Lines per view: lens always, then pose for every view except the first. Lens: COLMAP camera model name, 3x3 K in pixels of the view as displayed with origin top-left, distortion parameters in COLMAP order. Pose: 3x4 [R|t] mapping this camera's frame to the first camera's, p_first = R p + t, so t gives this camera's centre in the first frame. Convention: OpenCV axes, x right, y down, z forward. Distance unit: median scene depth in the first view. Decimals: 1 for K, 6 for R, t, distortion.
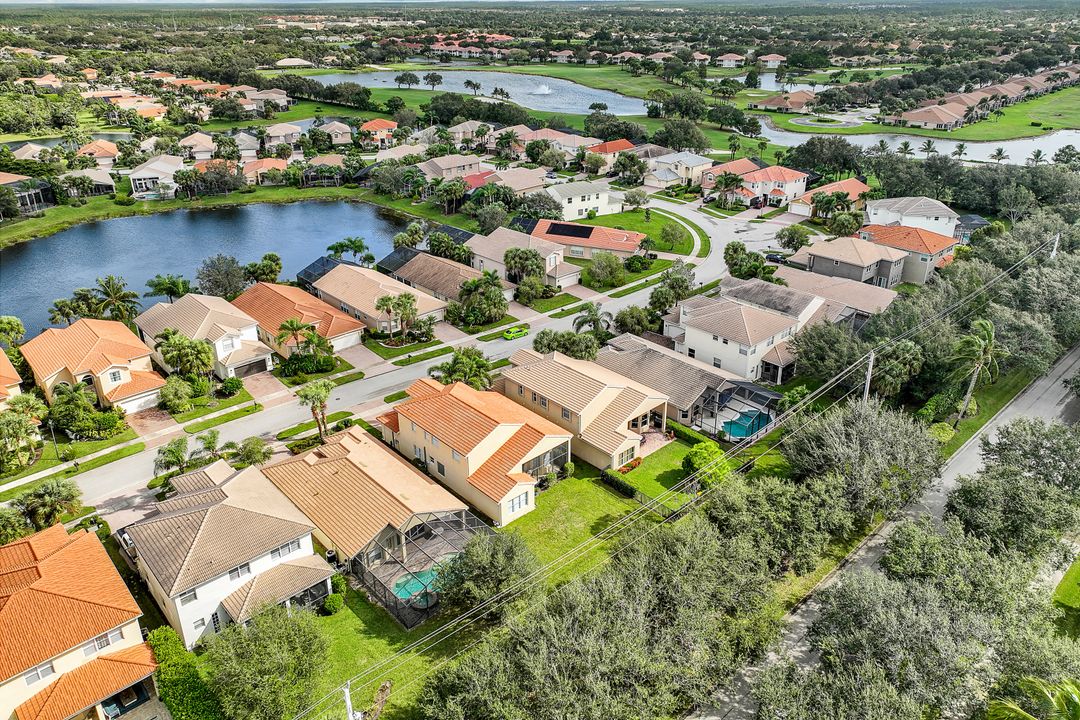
lens RADIAL K [[747.7, 0, 540.0], [0, 747.7, 360.0], [0, 0, 1]] dist [0.006673, 0.002038]
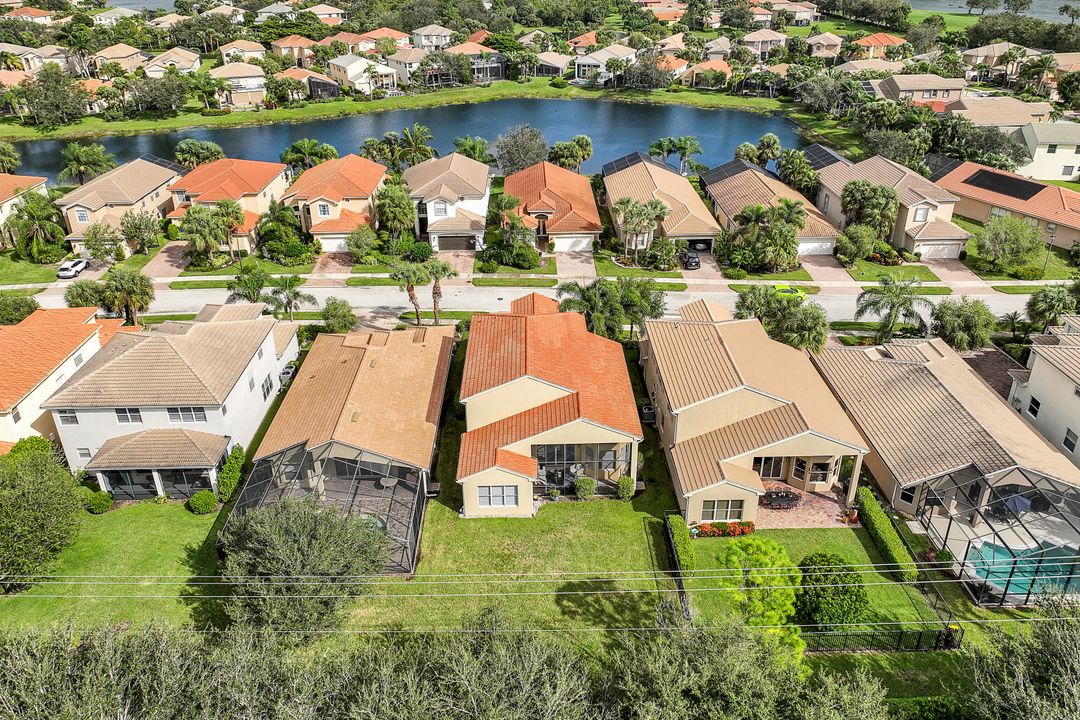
lens RADIAL K [[760.0, 0, 540.0], [0, 760.0, 360.0], [0, 0, 1]] dist [0.006134, 0.003021]
pose [[0.752470, 0.323335, -0.573797, 0.241395], [-0.287490, 0.945070, 0.155537, -0.024503], [0.592569, 0.047924, 0.804093, 0.343106]]
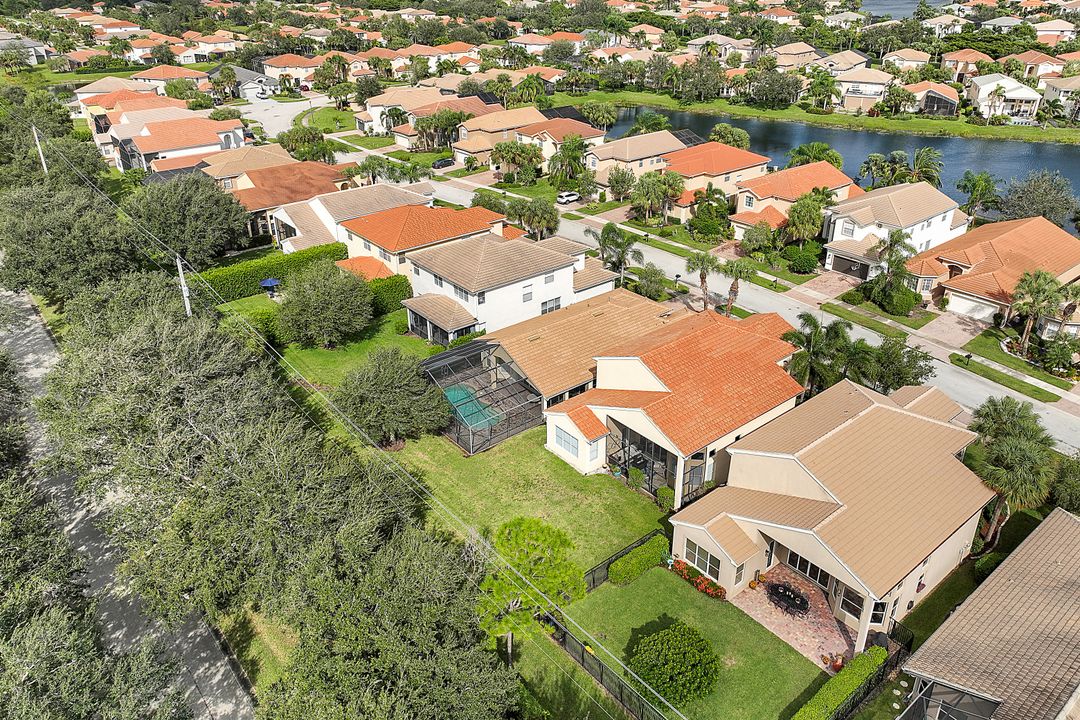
lens RADIAL K [[747.7, 0, 540.0], [0, 747.7, 360.0], [0, 0, 1]] dist [0.006673, 0.002038]
pose [[-0.052321, 0.486166, -0.872299, 0.408645], [-0.430585, 0.777144, 0.458960, -0.140928], [0.901032, 0.399612, 0.168675, 0.582729]]
